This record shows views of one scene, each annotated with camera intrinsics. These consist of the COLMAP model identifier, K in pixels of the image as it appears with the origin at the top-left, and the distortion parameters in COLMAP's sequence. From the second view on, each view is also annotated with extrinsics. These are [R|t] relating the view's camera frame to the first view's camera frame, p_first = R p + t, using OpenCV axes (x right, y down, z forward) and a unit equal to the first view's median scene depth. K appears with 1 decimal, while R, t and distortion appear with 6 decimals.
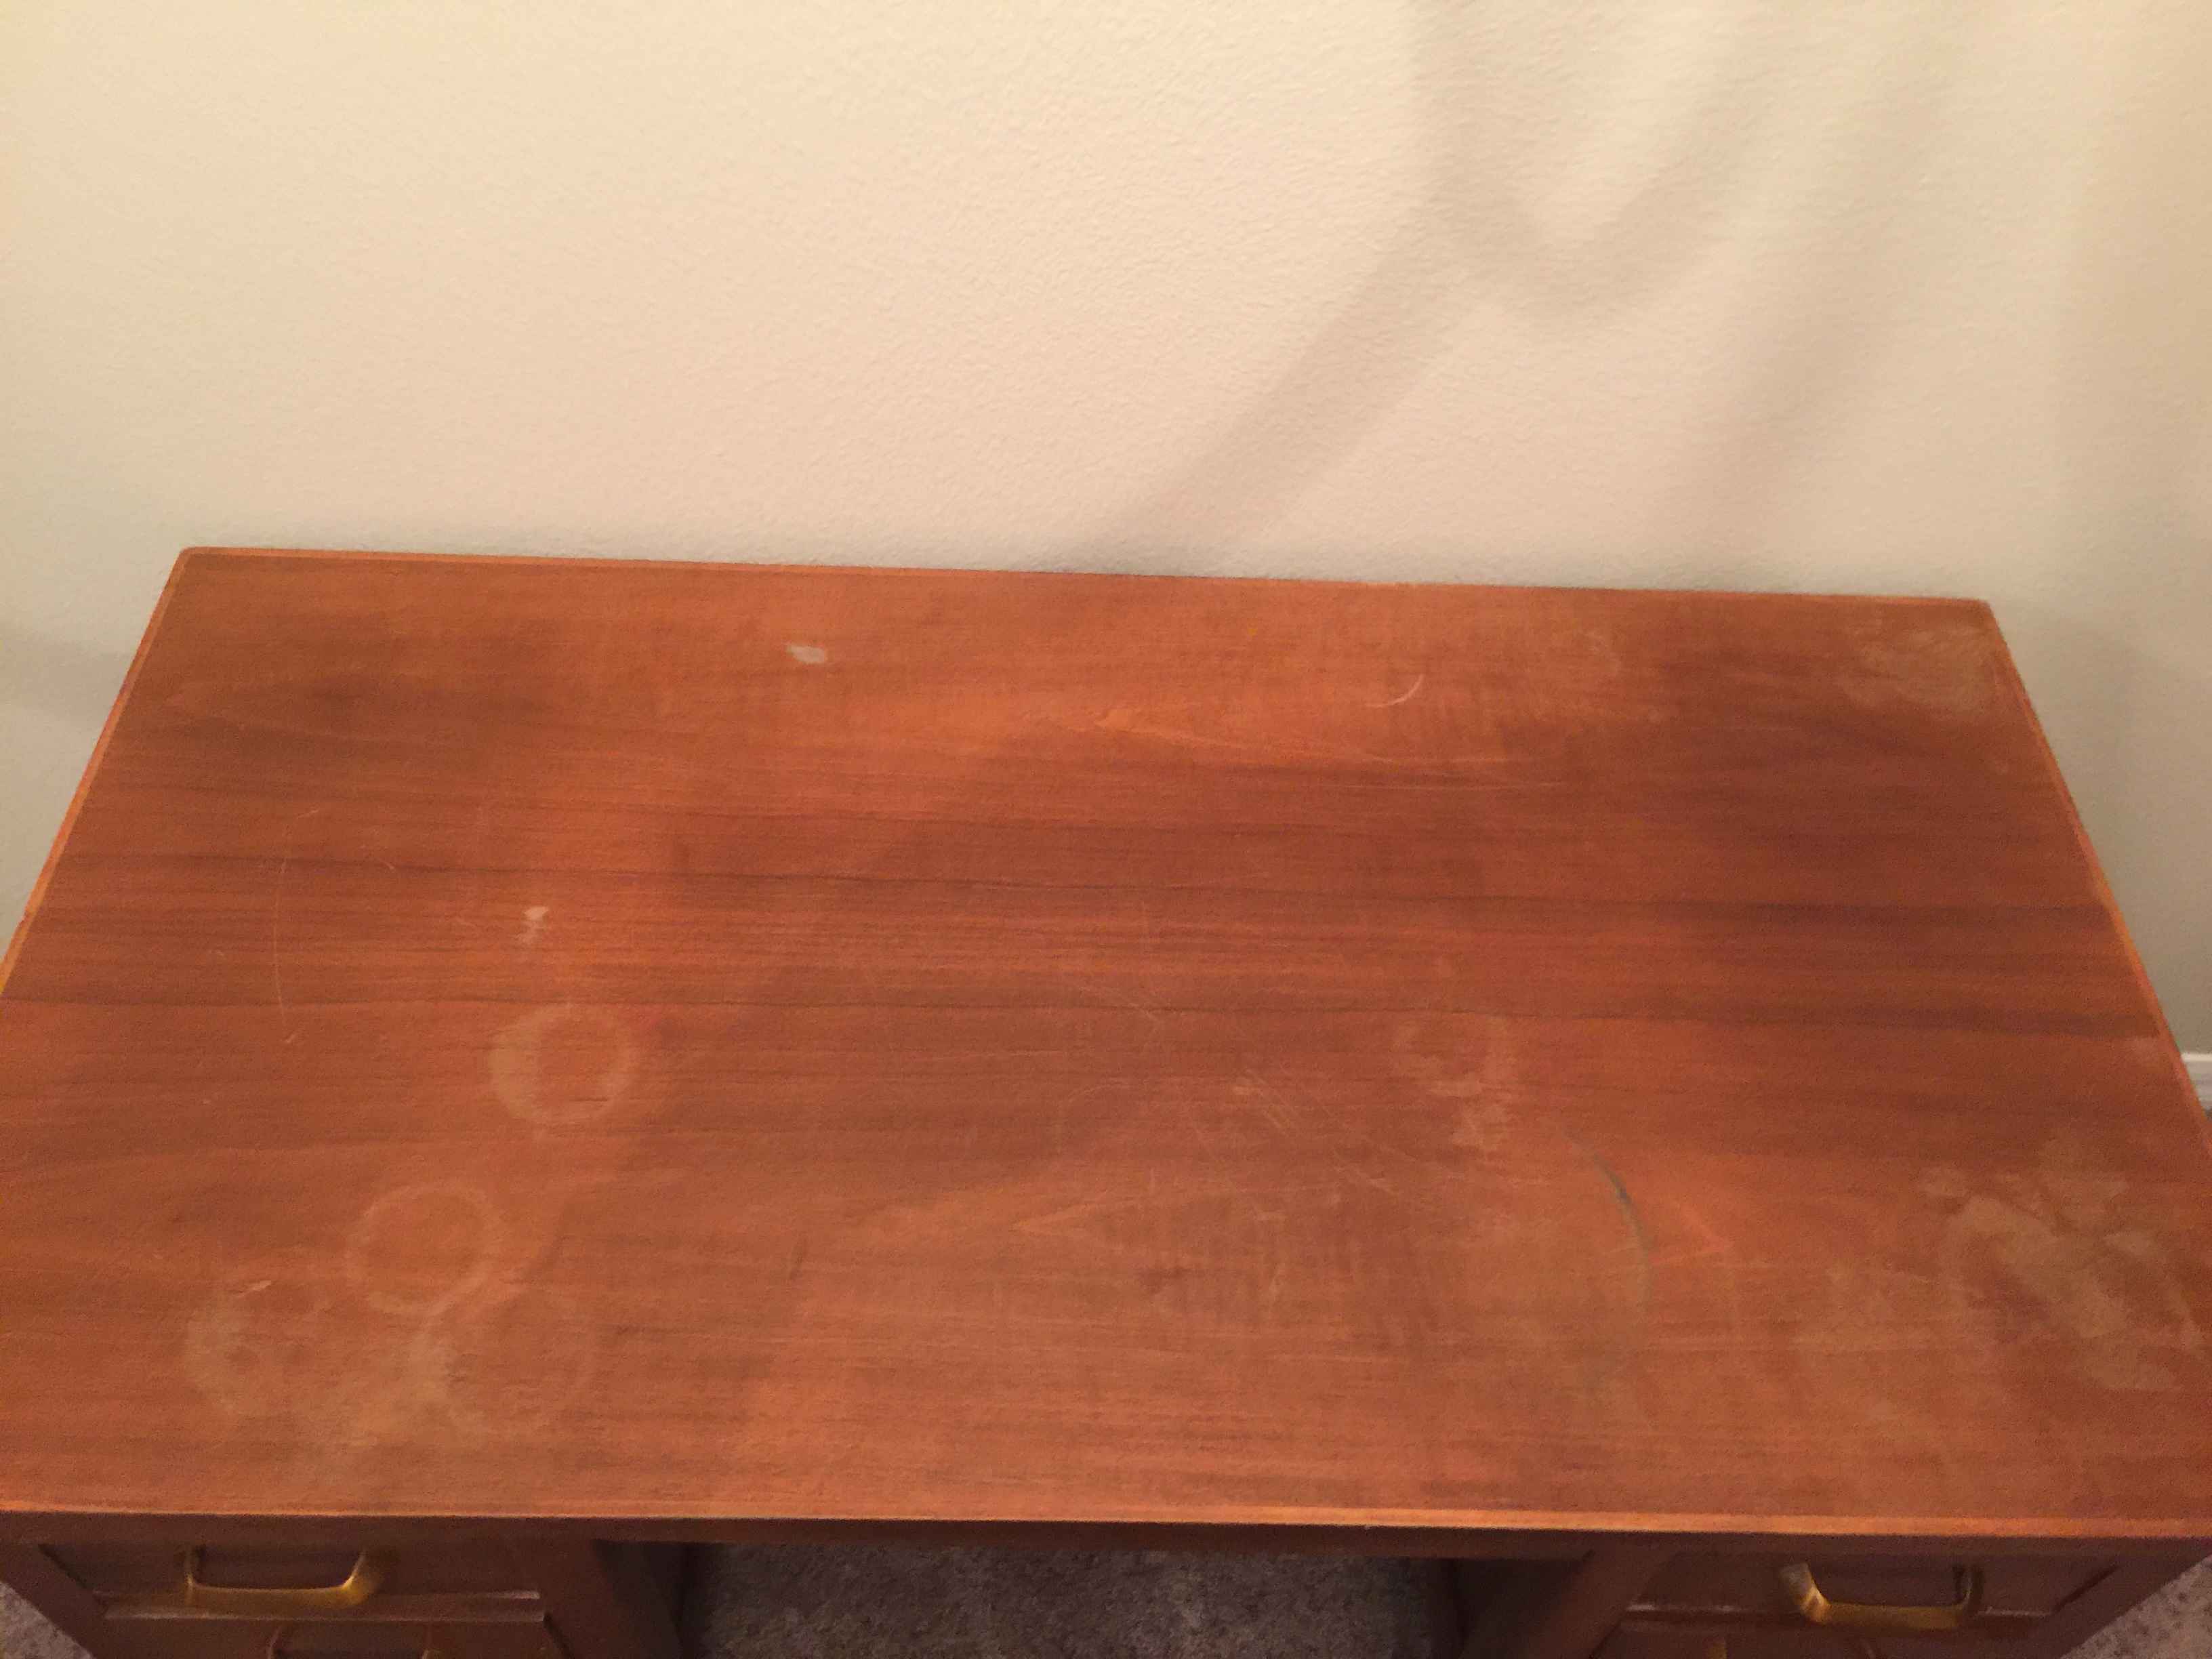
lens RADIAL K [[1885.6, 0, 1091.8], [0, 1885.6, 831.5], [0, 0, 1]] dist [0.097658, -0.153411]
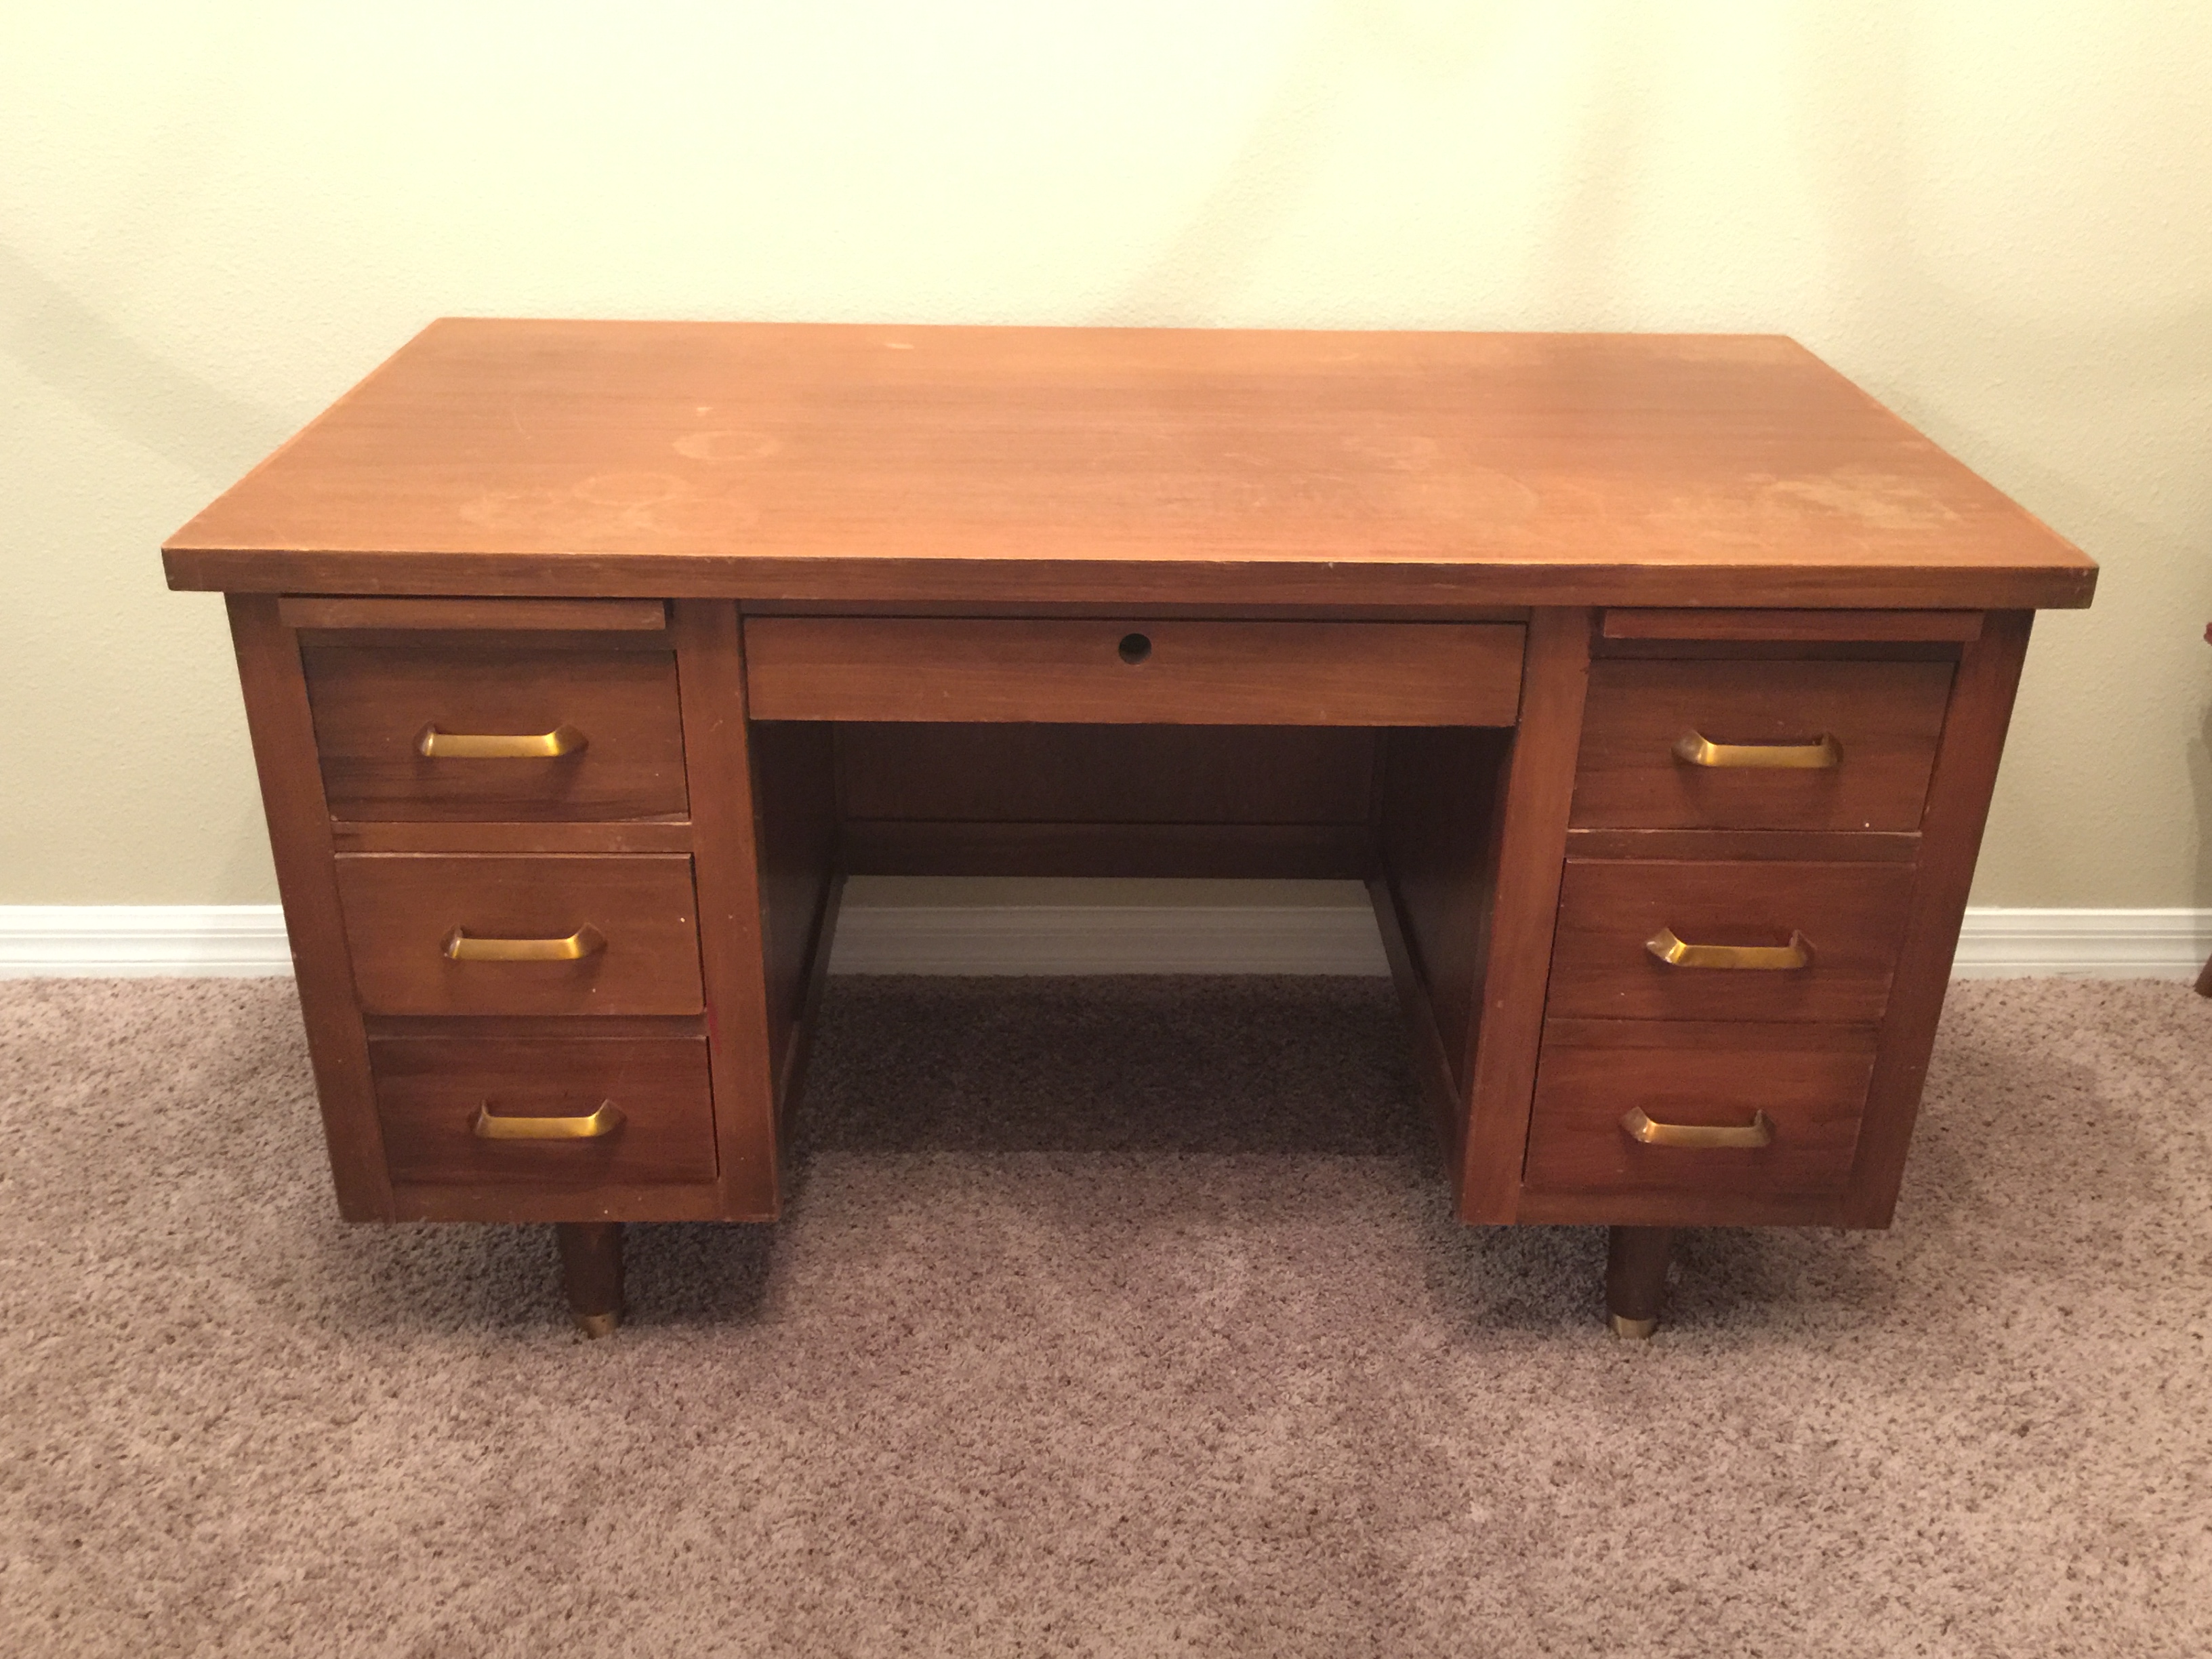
lens RADIAL K [[2042.5, 0, 1106.0], [0, 2042.5, 829.5], [0, 0, 1]] dist [0.075539, -0.000823]
pose [[0.999455, -0.033004, -0.000064, -0.017720], [0.030091, 0.912041, -0.408993, 0.990372], [0.013557, 0.408768, 0.912538, -0.220765]]
